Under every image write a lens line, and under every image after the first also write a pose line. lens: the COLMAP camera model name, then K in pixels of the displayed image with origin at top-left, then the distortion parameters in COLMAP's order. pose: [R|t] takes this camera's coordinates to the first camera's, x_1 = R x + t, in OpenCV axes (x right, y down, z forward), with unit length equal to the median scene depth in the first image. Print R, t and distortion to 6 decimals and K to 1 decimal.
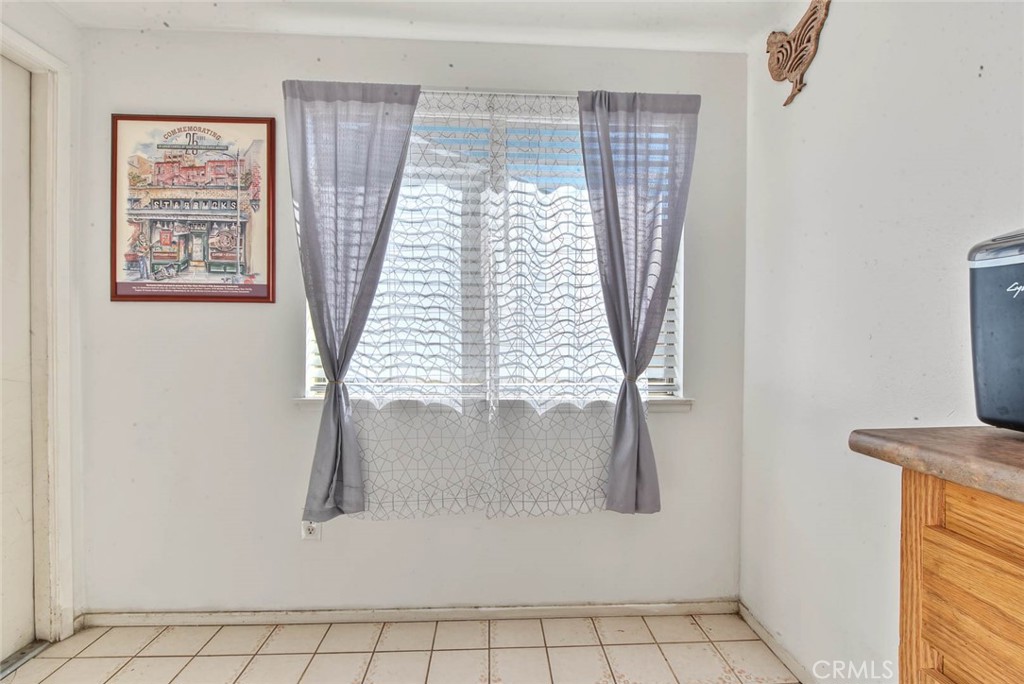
lens RADIAL K [[417.7, 0, 512.9], [0, 417.7, 342.0], [0, 0, 1]] dist [-0.003952, -0.000752]
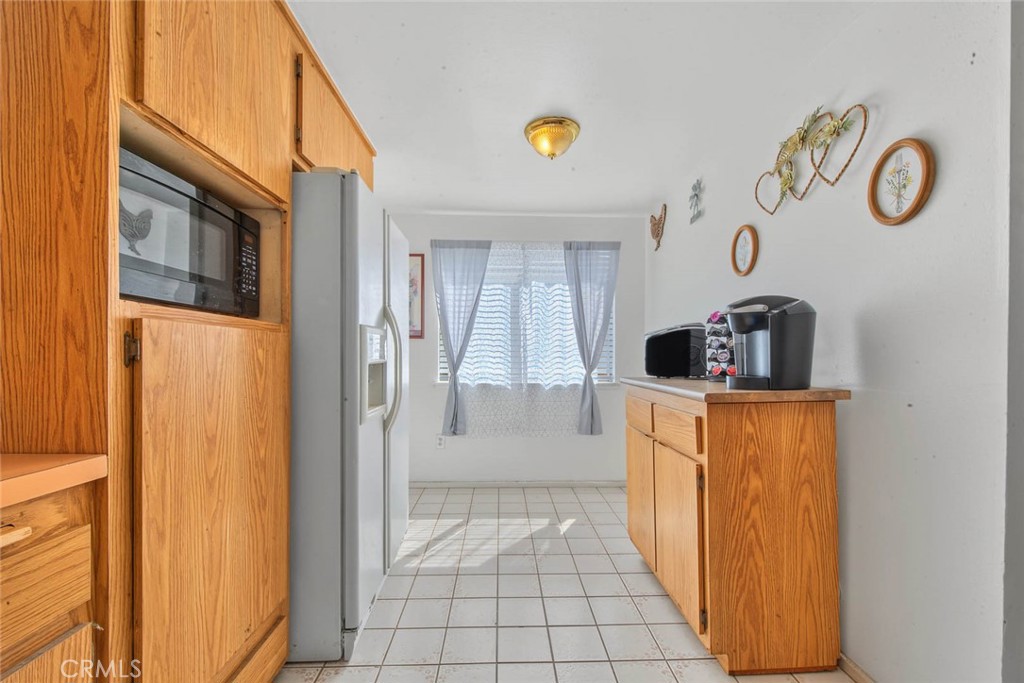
lens RADIAL K [[417.7, 0, 518.4], [0, 417.7, 353.2], [0, 0, 1]] dist [-0.003952, -0.000752]
pose [[0.999883, -0.003181, 0.014974, -0.112878], [0.003288, 0.999969, -0.007142, 0.000031], [-0.014951, 0.007191, 0.999862, -1.157775]]
